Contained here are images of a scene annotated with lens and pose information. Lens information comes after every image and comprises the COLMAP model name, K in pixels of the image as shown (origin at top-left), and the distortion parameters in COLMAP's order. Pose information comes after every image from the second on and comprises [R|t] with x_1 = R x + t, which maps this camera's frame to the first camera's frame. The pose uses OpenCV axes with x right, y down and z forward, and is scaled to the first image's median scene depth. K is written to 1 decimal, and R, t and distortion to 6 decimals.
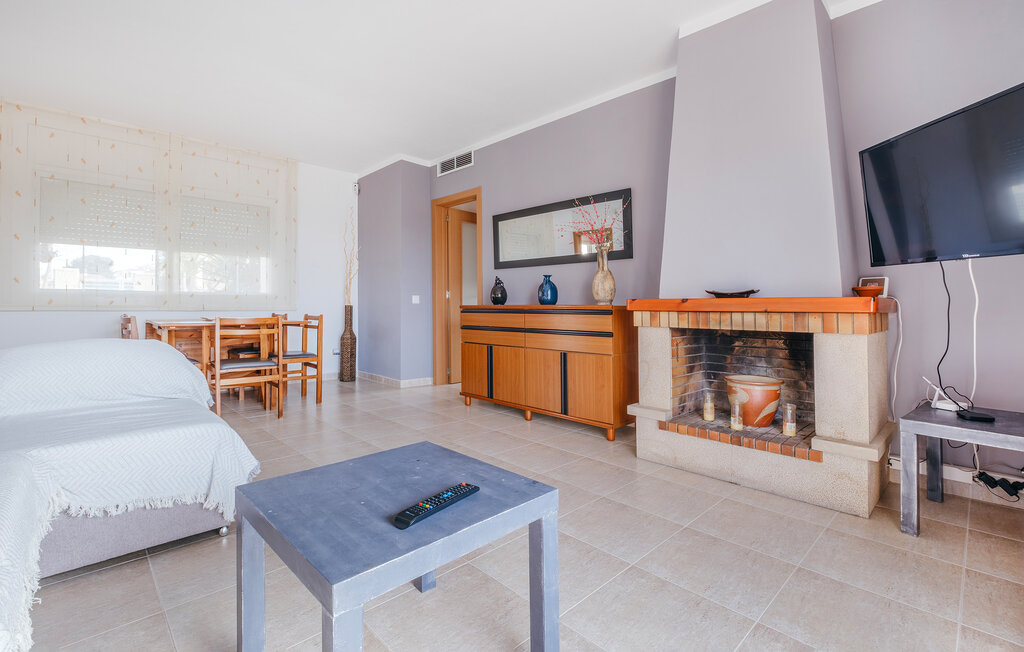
lens RADIAL K [[468.6, 0, 513.3], [0, 468.6, 306.7], [0, 0, 1]] dist [-0.010048, -0.000204]
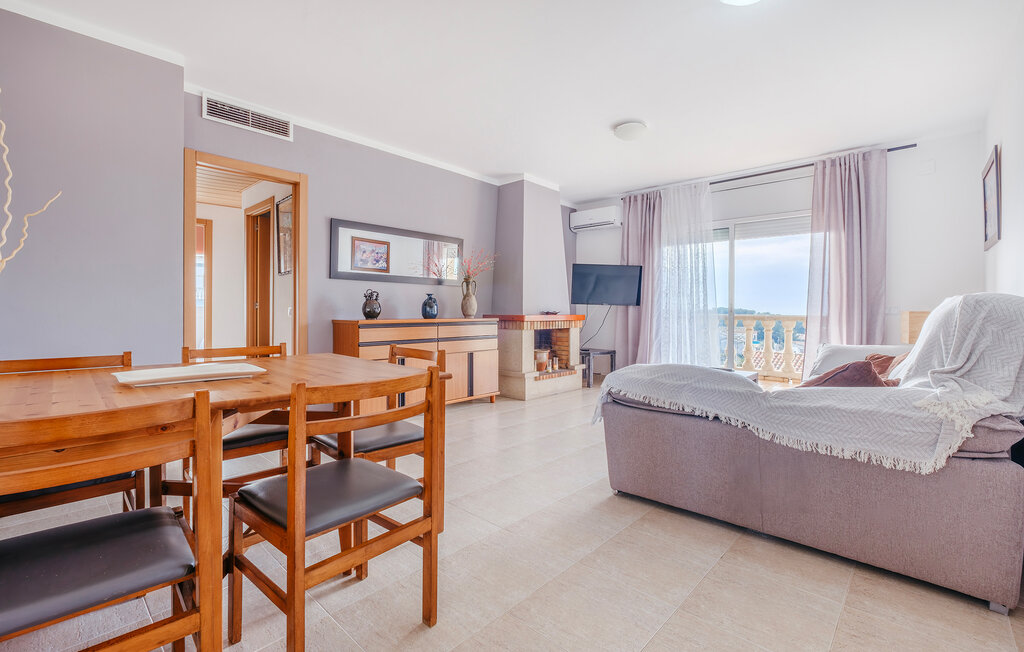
lens RADIAL K [[461.5, 0, 499.6], [0, 461.5, 312.9], [0, 0, 1]] dist [-0.008336, -0.000094]
pose [[-0.044792, -0.005669, 0.998980, -1.120199], [-0.006148, 0.999967, 0.005399, -0.024835], [-0.998977, -0.005900, -0.044826, 0.869961]]
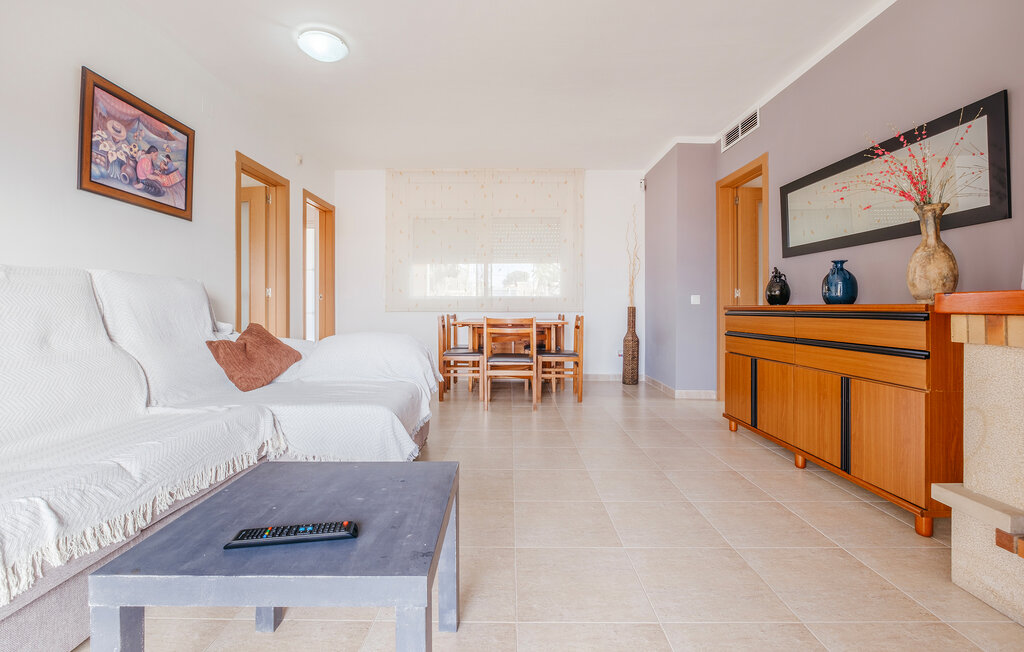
lens RADIAL K [[461.5, 0, 499.6], [0, 461.5, 312.9], [0, 0, 1]] dist [-0.008336, -0.000094]
pose [[0.707535, 0.004784, -0.706662, 0.194668], [0.002560, 0.999953, 0.009333, 0.000708], [0.706674, -0.008413, 0.707489, 0.184468]]
